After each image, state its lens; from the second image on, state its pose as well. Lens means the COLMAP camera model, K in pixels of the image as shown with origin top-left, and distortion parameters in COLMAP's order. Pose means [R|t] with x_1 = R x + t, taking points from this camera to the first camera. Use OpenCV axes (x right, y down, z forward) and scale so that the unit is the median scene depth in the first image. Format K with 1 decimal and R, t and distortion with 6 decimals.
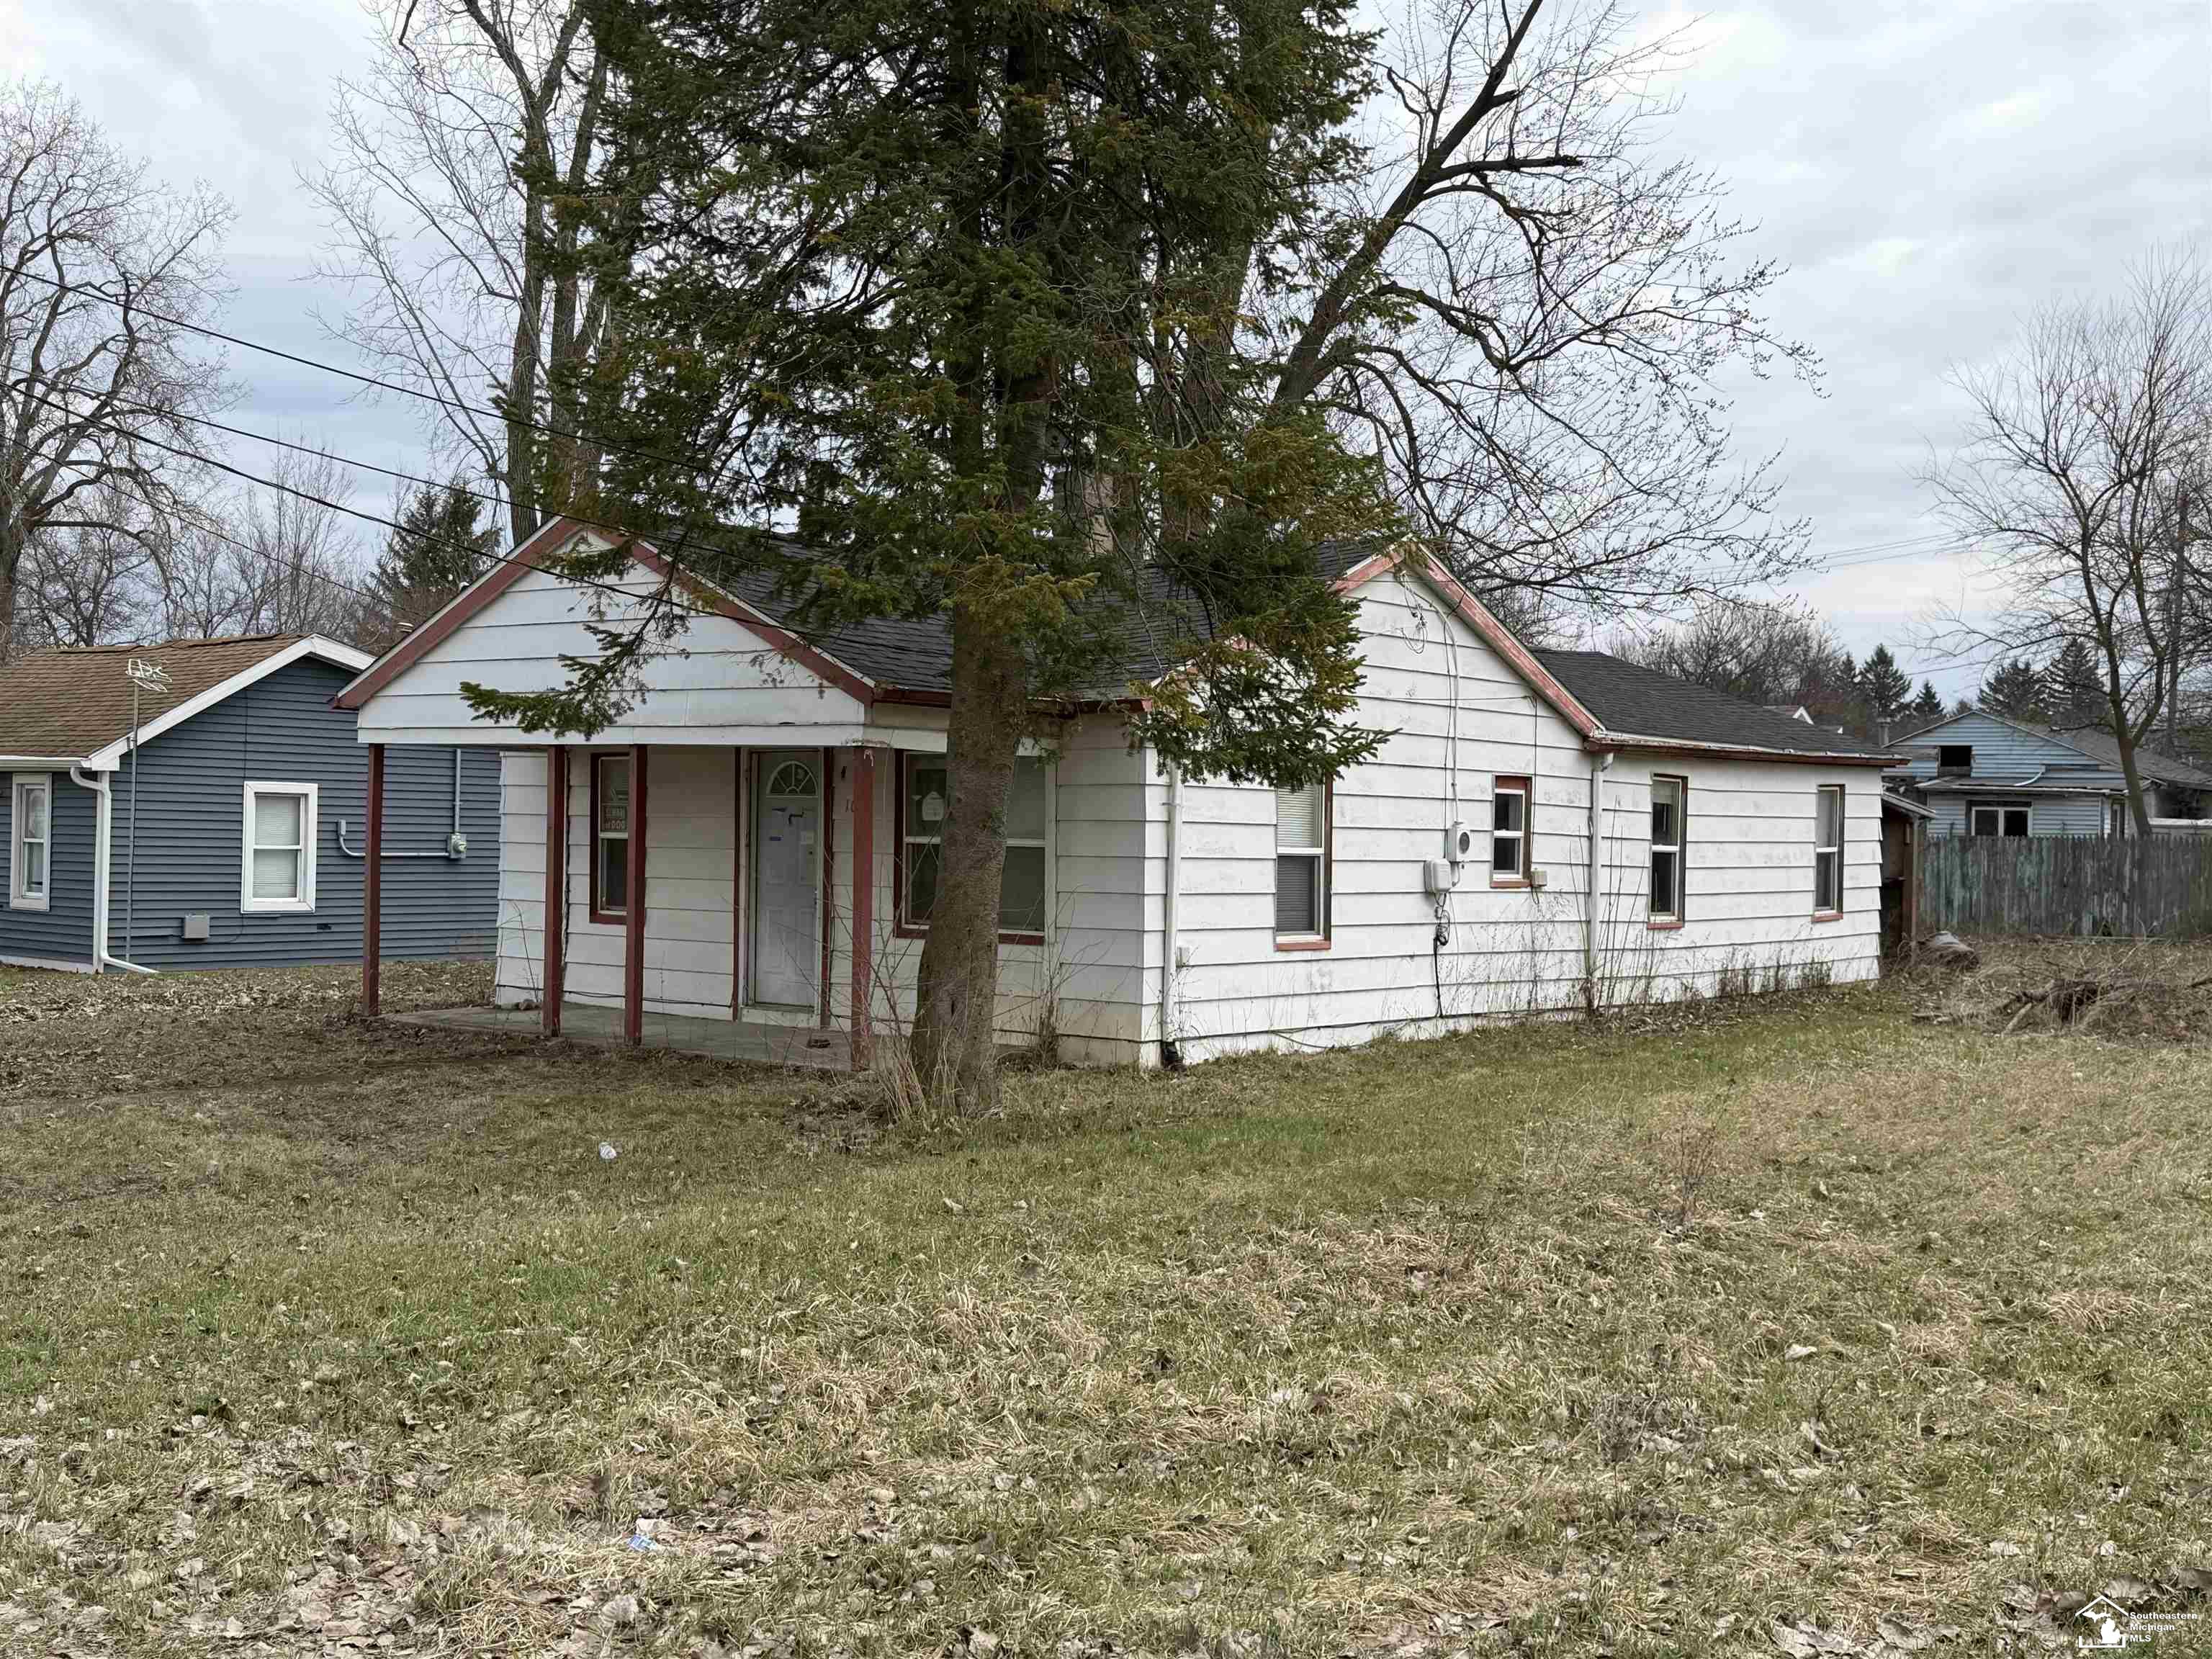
lens RADIAL K [[2325.9, 0, 1151.3], [0, 2325.9, 829.1], [0, 0, 1]] dist [0.107528, 0.000712]
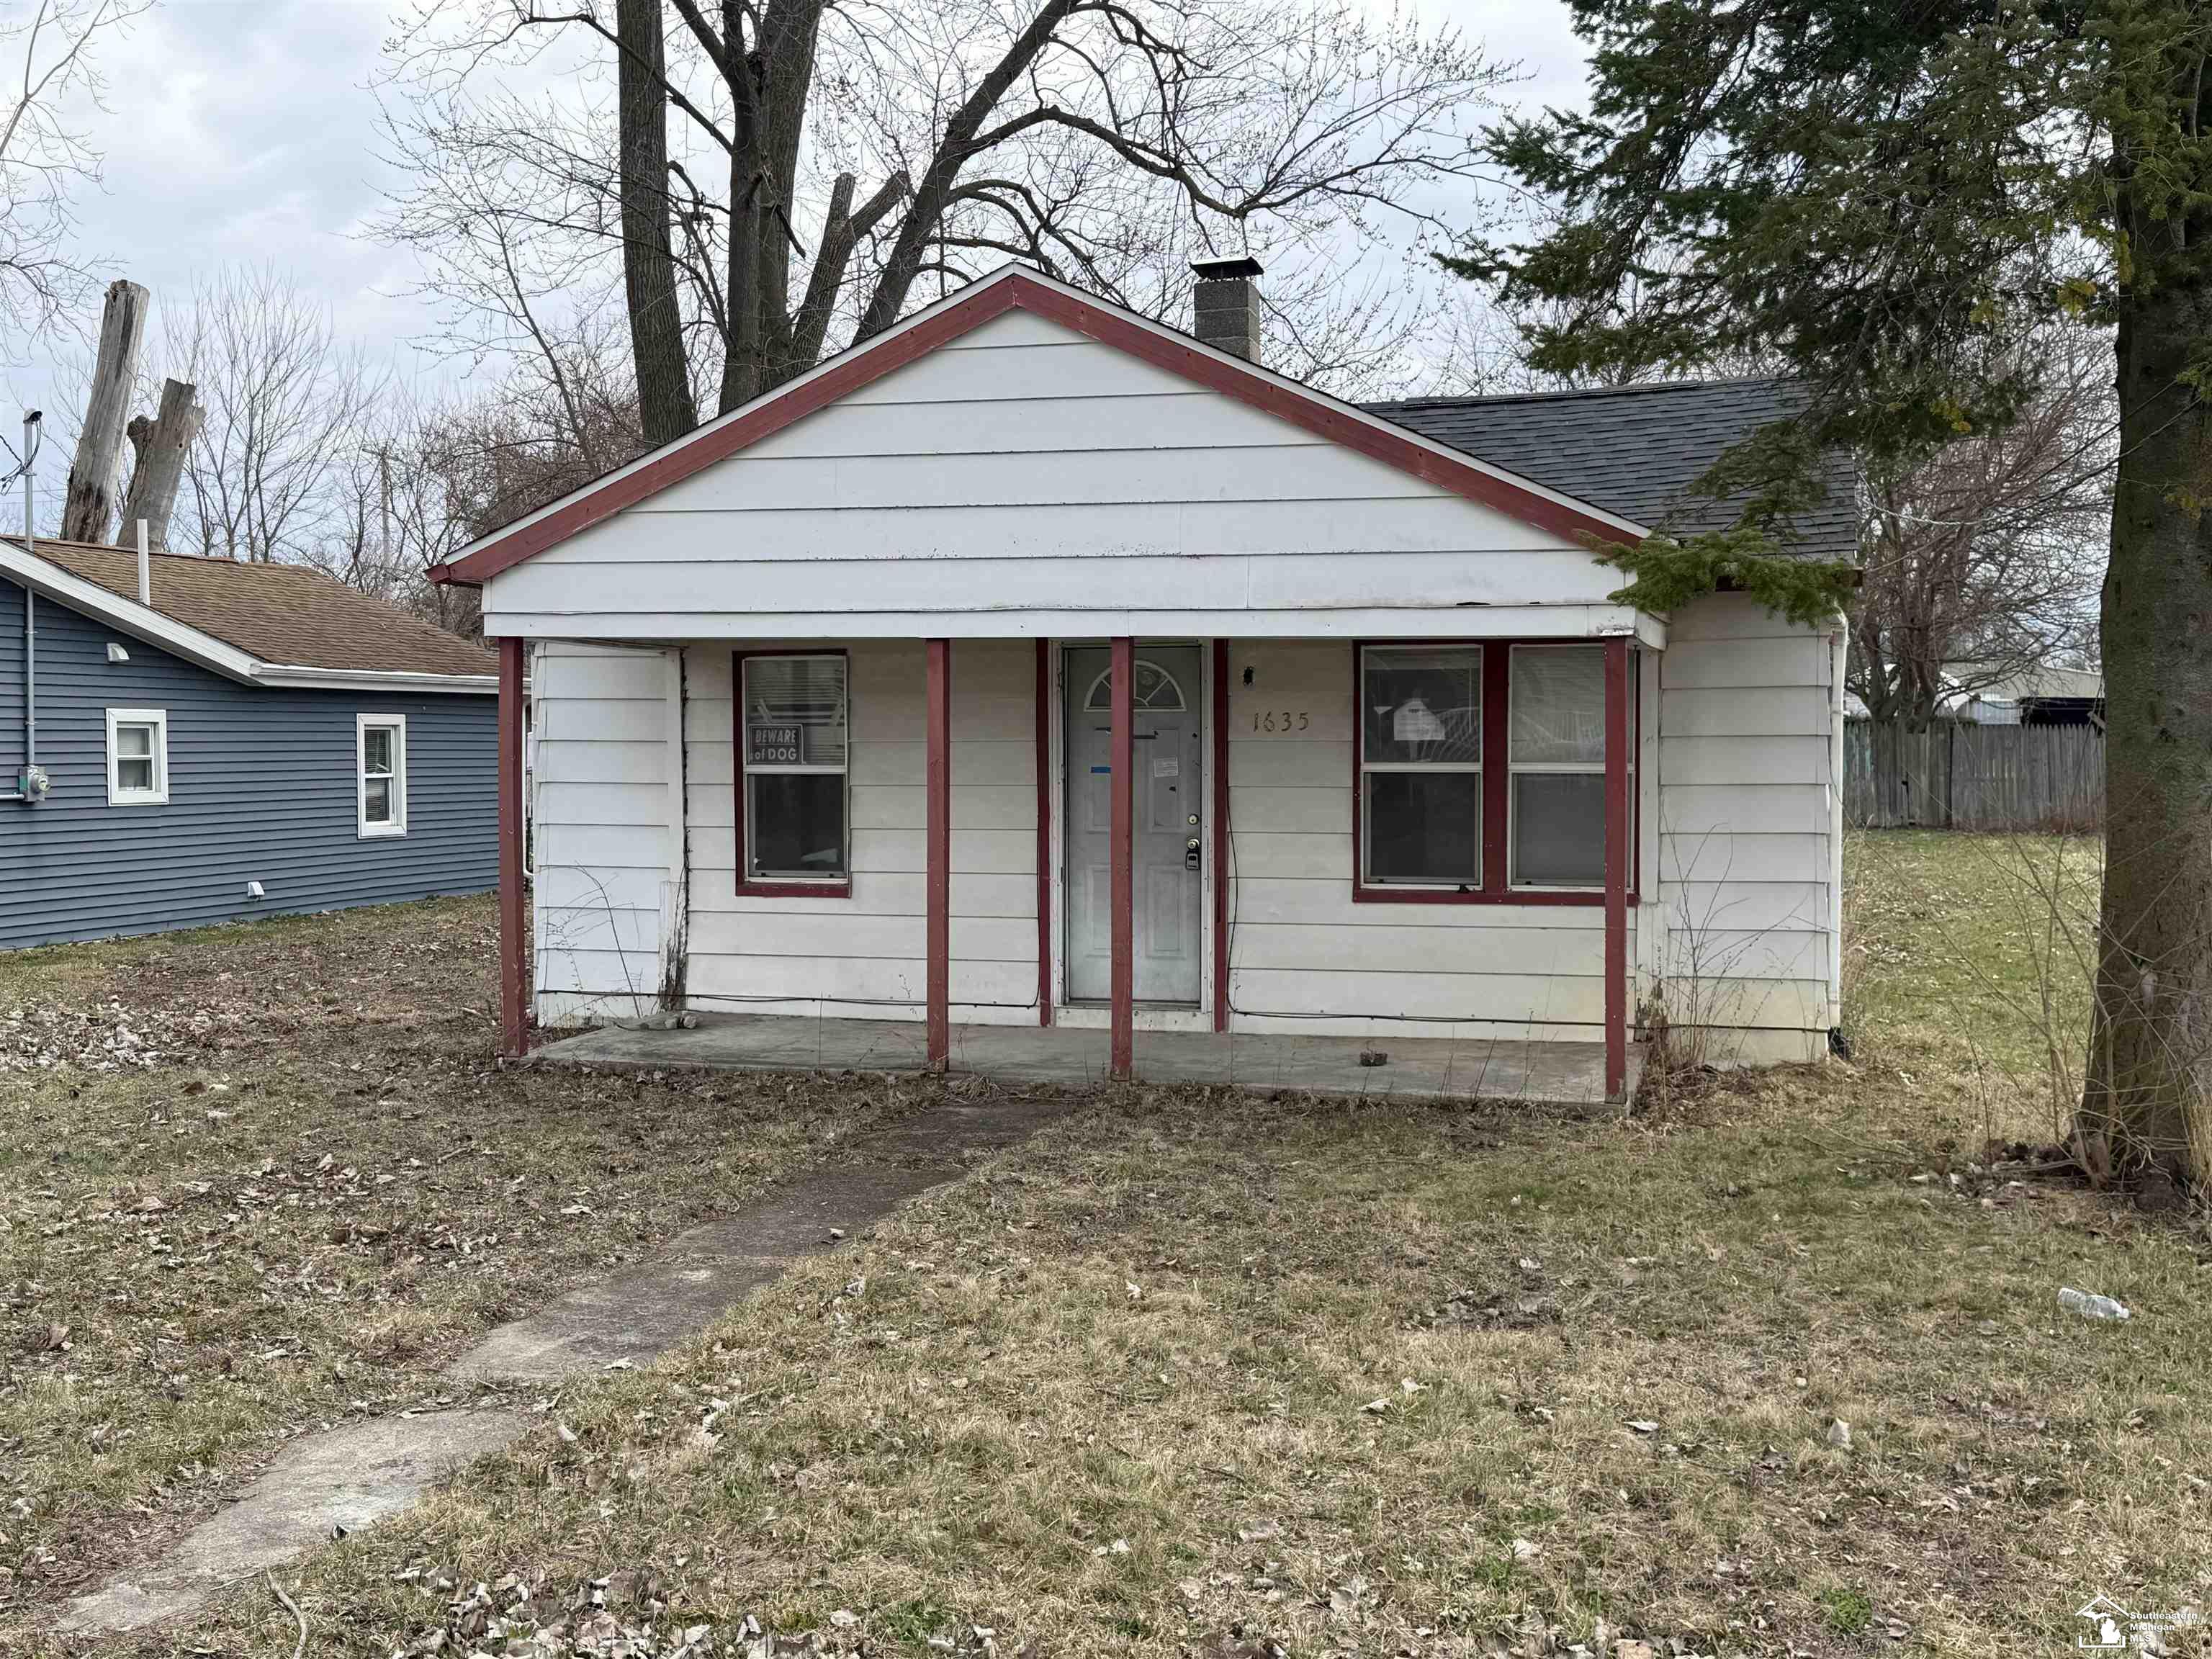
lens RADIAL K [[2325.9, 0, 1151.3], [0, 2325.9, 829.1], [0, 0, 1]] dist [0.107528, 0.000712]
pose [[0.910890, -0.035068, 0.411156, -0.437110], [0.017104, 0.998735, 0.047290, -0.011008], [-0.412295, -0.036043, 0.910337, 0.340762]]
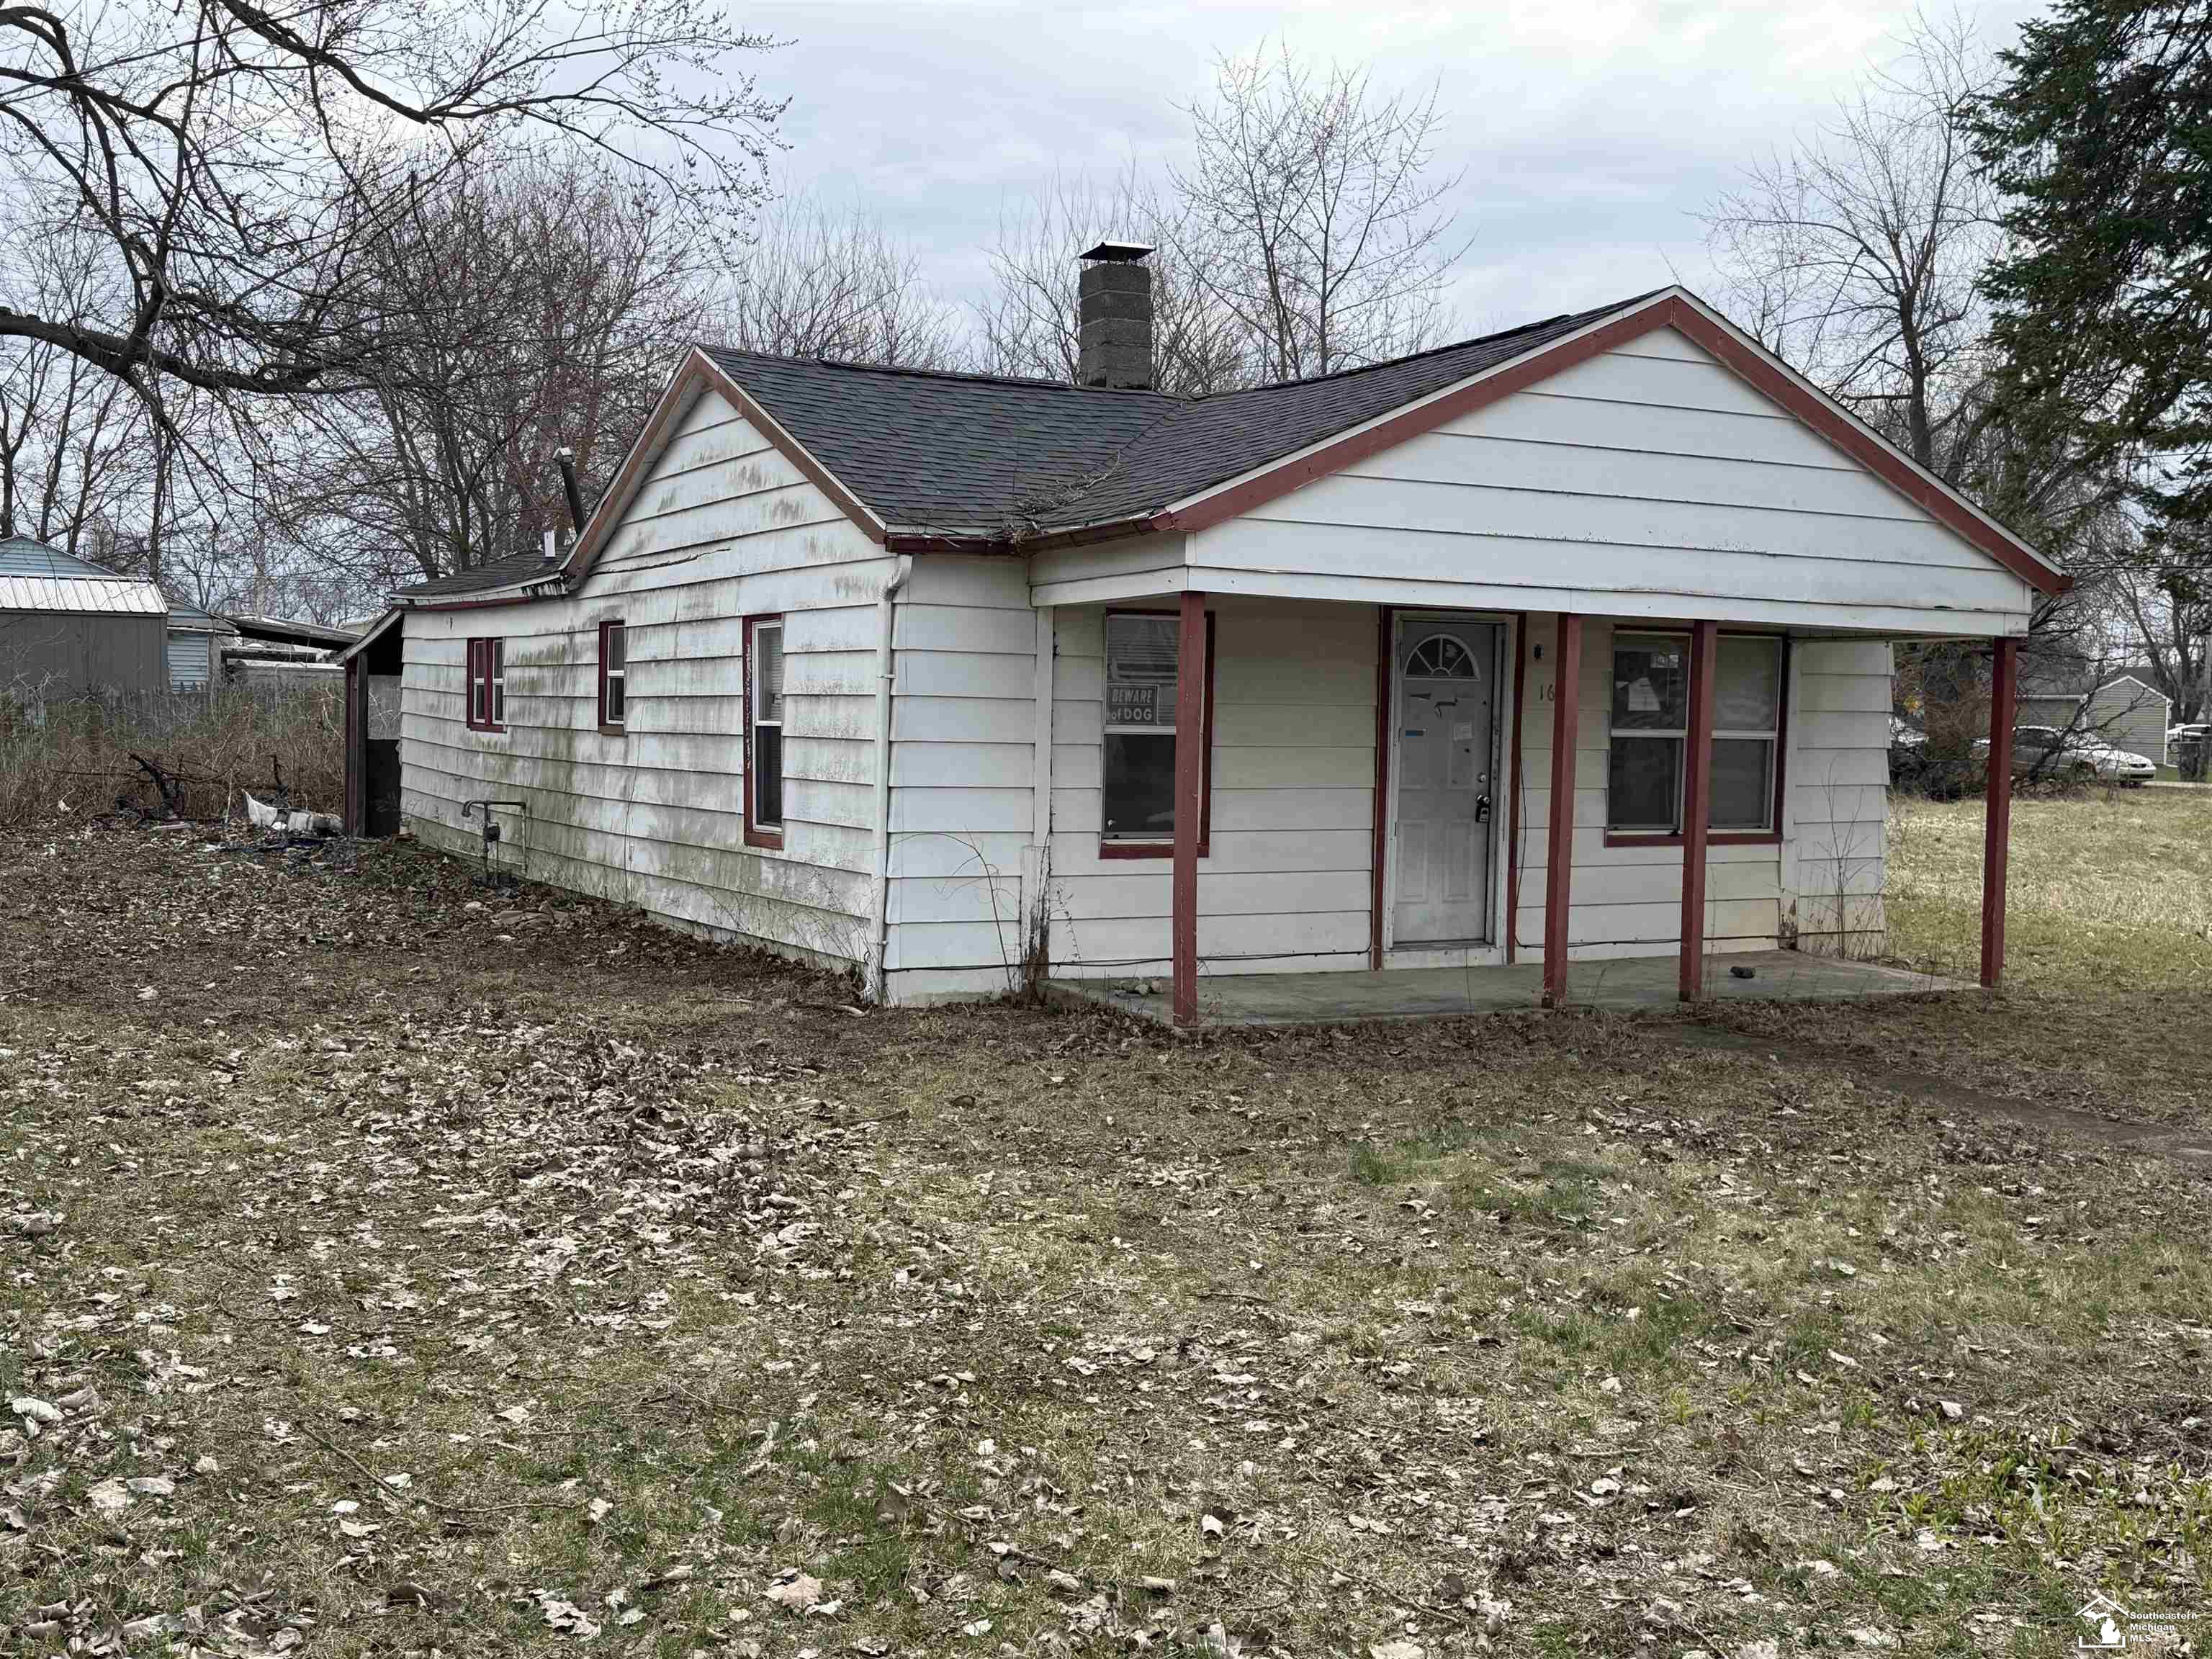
lens RADIAL K [[2325.9, 0, 1151.3], [0, 2325.9, 829.1], [0, 0, 1]] dist [0.107528, 0.000712]
pose [[0.374544, -0.056446, 0.925490, -0.911568], [-0.011037, 0.997803, 0.065323, -0.013607], [-0.927144, -0.034681, 0.373098, 0.780776]]
